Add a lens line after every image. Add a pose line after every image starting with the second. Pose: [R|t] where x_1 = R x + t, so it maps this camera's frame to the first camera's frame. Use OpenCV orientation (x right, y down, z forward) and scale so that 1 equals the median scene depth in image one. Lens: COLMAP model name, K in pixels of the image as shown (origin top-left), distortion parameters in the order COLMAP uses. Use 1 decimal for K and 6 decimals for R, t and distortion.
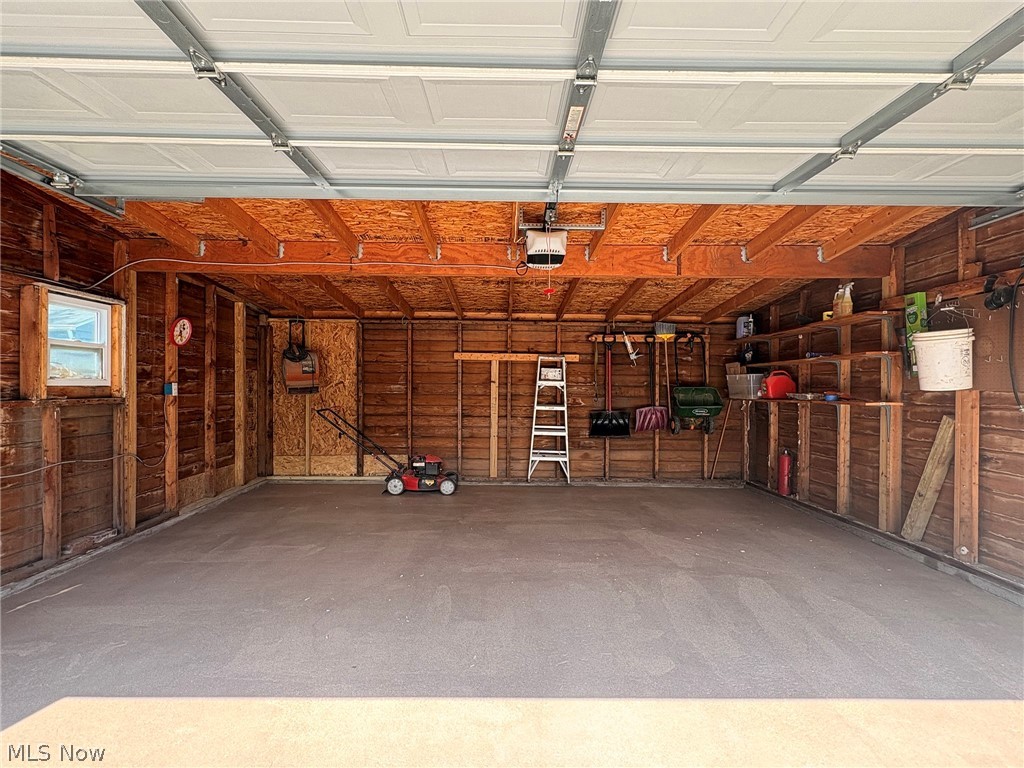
lens RADIAL K [[506.6, 0, 511.6], [0, 506.6, 383.9], [0, 0, 1]] dist [-0.001206, -0.000078]
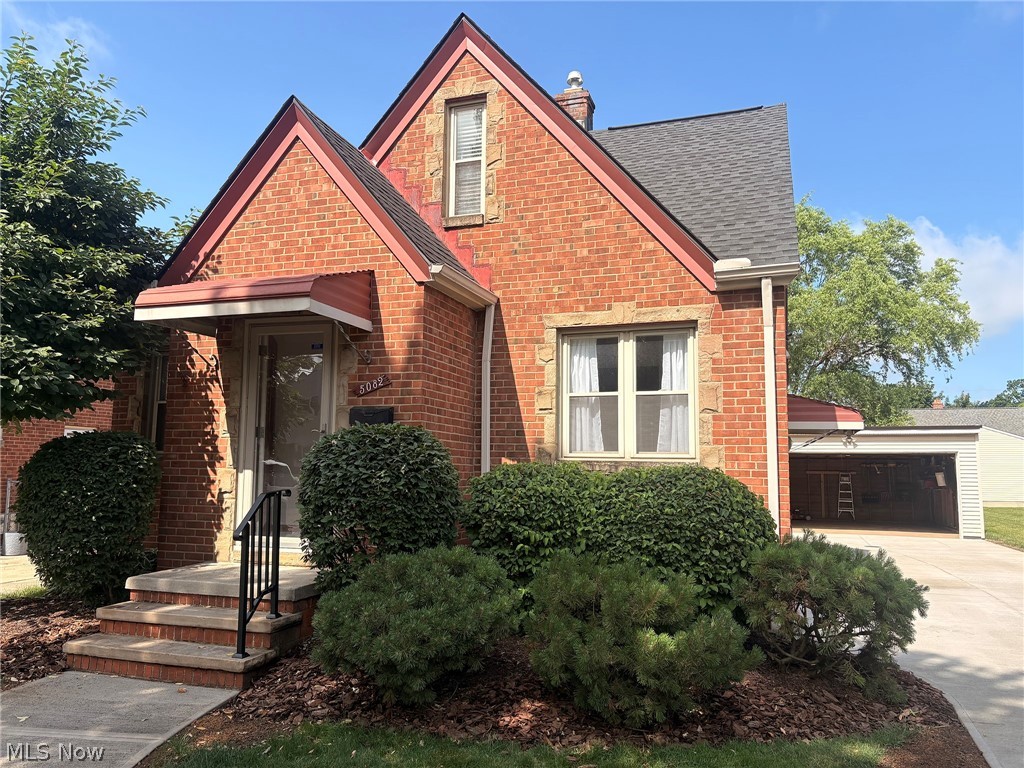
lens RADIAL K [[772.4, 0, 510.5], [0, 772.4, 385.2], [0, 0, 1]] dist [0.006561, 0.001424]
pose [[0.942799, -0.034293, -0.331592, -0.217070], [-0.003197, 0.993719, -0.111861, -0.048914], [0.333346, 0.106523, 0.936768, -3.479341]]
